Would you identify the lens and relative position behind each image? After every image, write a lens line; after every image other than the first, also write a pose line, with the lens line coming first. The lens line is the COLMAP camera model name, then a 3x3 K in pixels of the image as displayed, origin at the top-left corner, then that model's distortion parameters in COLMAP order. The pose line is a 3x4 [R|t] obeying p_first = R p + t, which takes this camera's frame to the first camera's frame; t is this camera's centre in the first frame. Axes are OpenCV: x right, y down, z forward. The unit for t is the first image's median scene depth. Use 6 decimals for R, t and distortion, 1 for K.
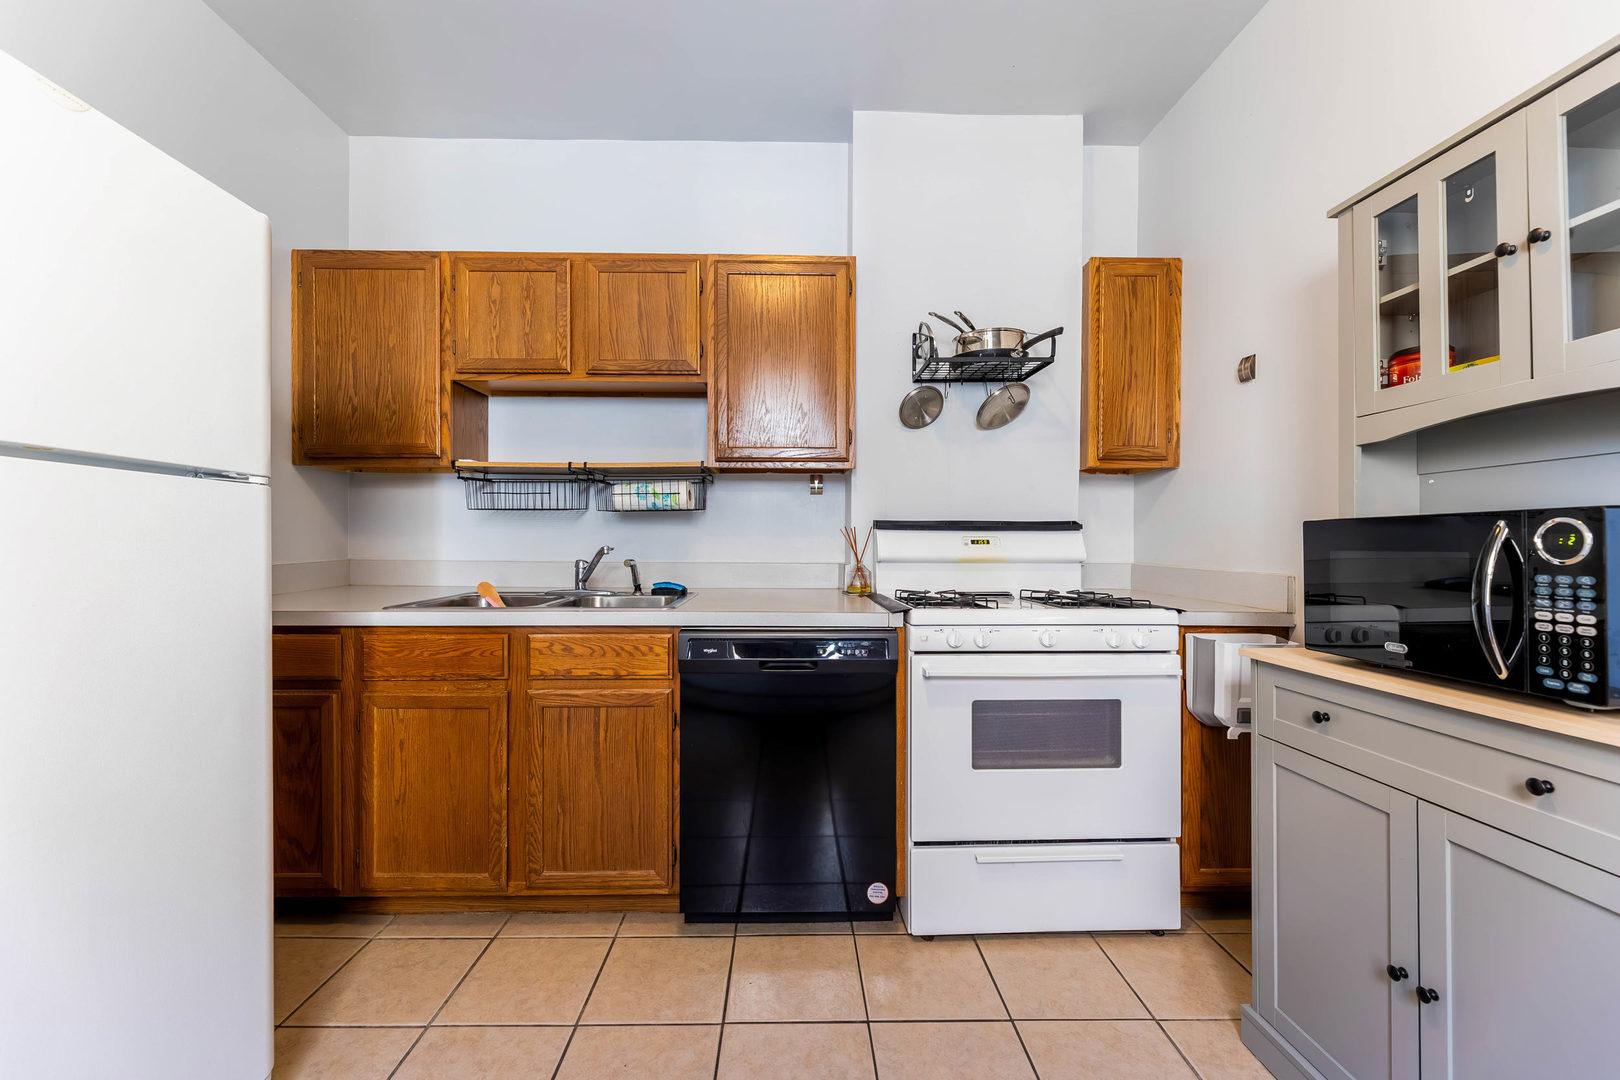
lens RADIAL K [[650.2, 0, 806.2], [0, 650.2, 539.1], [0, 0, 1]] dist [-0.001172, 0.000521]
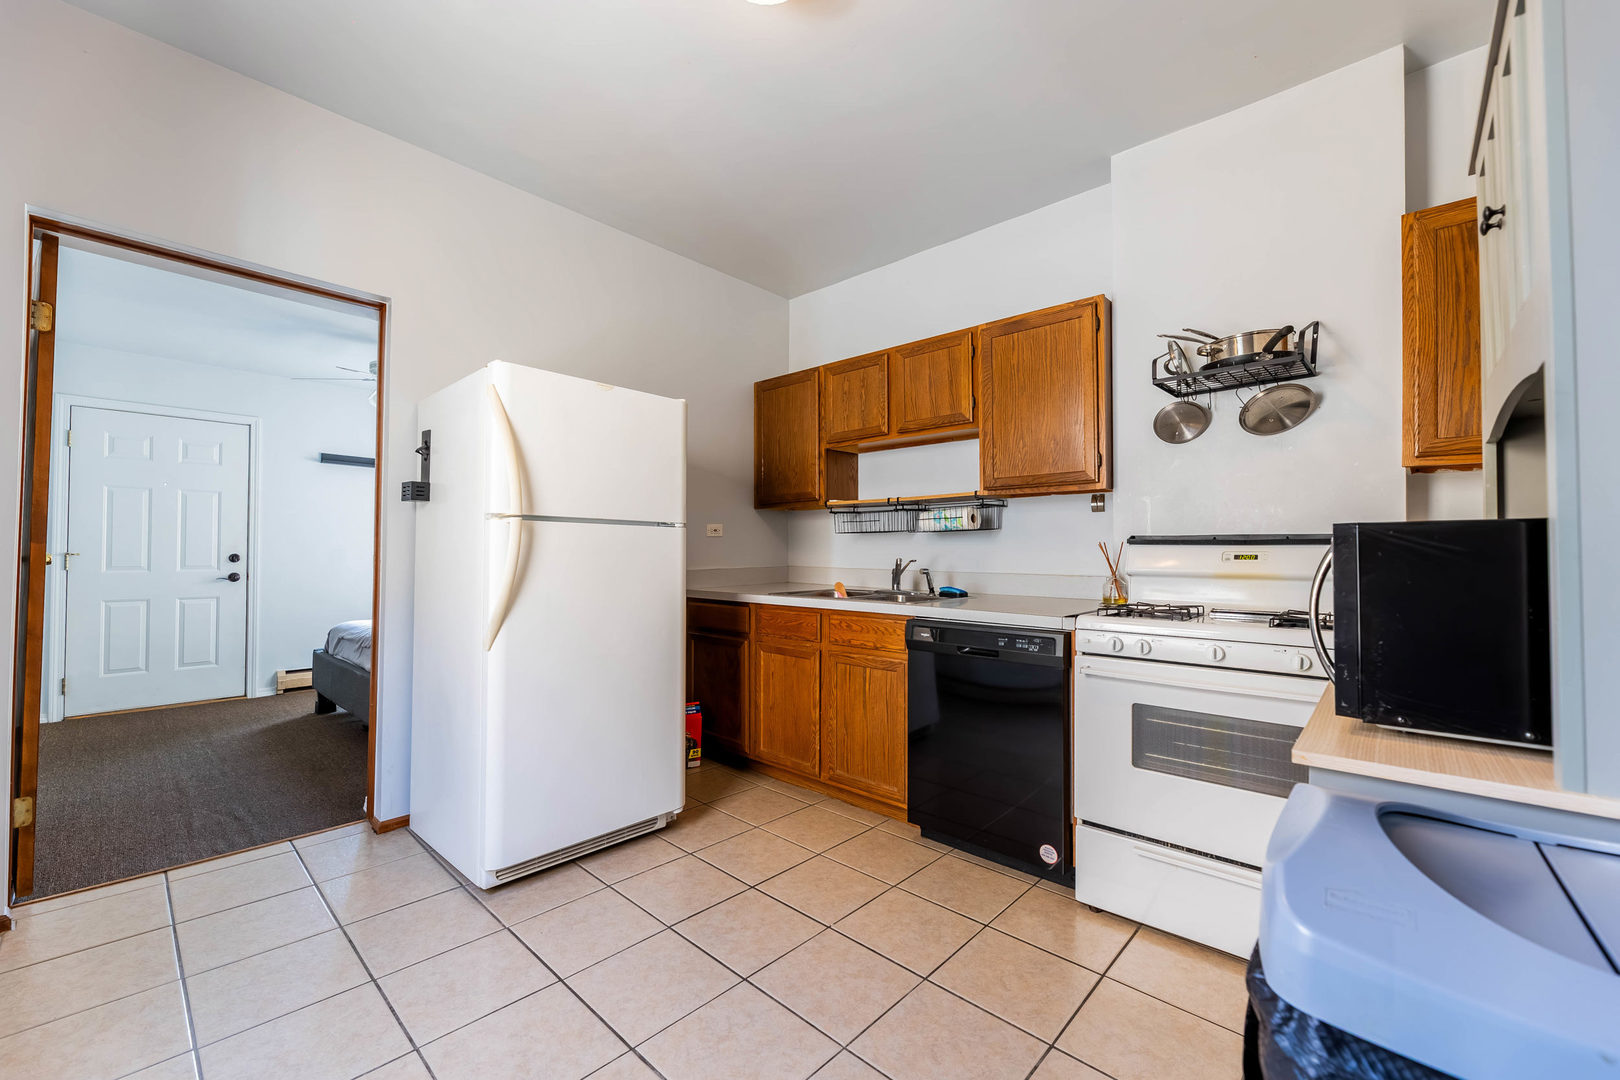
lens RADIAL K [[650.2, 0, 816.3], [0, 650.2, 545.1], [0, 0, 1]] dist [-0.001172, 0.000521]
pose [[0.727323, -0.006716, -0.686262, 0.487167], [-0.001060, 0.999940, -0.010909, -0.002071], [0.686294, 0.008661, 0.727272, -0.120449]]
